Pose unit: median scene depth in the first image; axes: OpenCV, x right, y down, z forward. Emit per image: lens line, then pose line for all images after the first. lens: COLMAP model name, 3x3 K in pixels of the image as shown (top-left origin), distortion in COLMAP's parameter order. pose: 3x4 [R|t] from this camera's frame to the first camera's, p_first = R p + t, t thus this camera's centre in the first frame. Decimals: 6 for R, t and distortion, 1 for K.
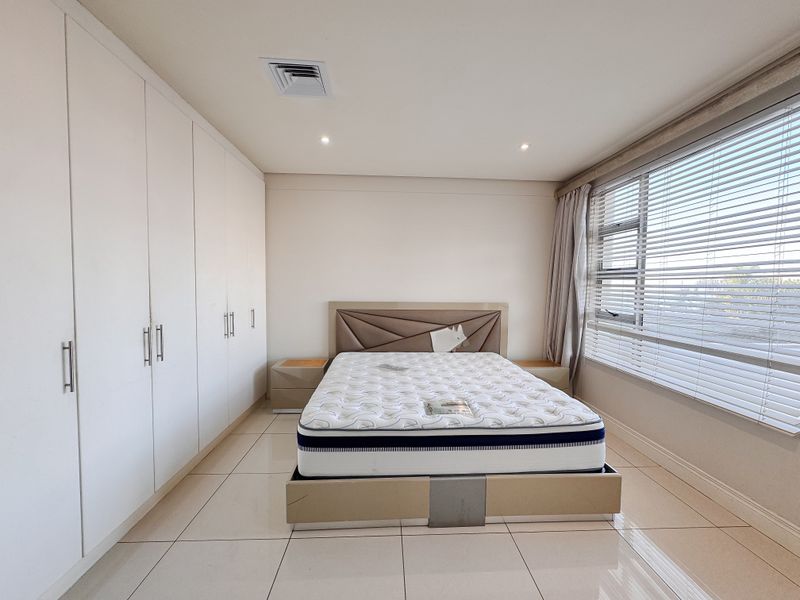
lens RADIAL K [[318.8, 0, 400.0], [0, 318.8, 300.0], [0, 0, 1]] dist [-0.001329, -0.000395]
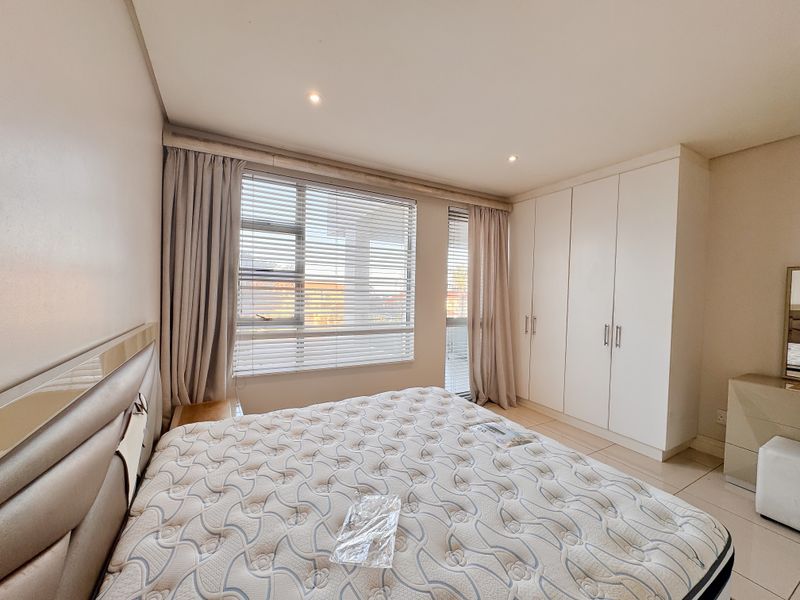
lens RADIAL K [[318.8, 0, 400.0], [0, 318.8, 300.0], [0, 0, 1]] dist [-0.001329, -0.000395]
pose [[-0.451513, -0.040765, 0.891333, -0.321689], [0.017052, 0.998379, 0.054299, -0.053649], [-0.892102, 0.039715, -0.450086, 1.058488]]
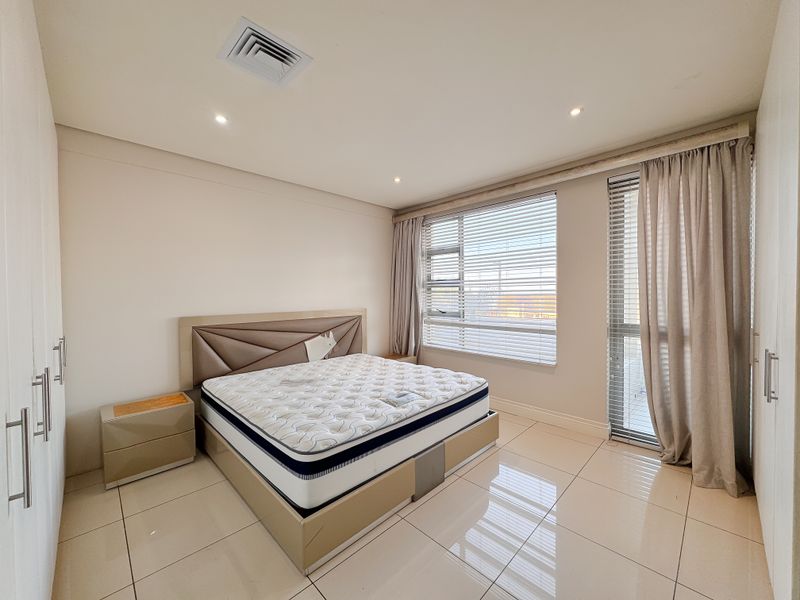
lens RADIAL K [[318.8, 0, 400.0], [0, 318.8, 300.0], [0, 0, 1]] dist [-0.001329, -0.000395]
pose [[0.740333, -0.029688, 0.671585, -0.402478], [0.047612, 0.998831, -0.008331, -0.005928], [-0.670552, 0.038143, 0.740881, 0.087170]]
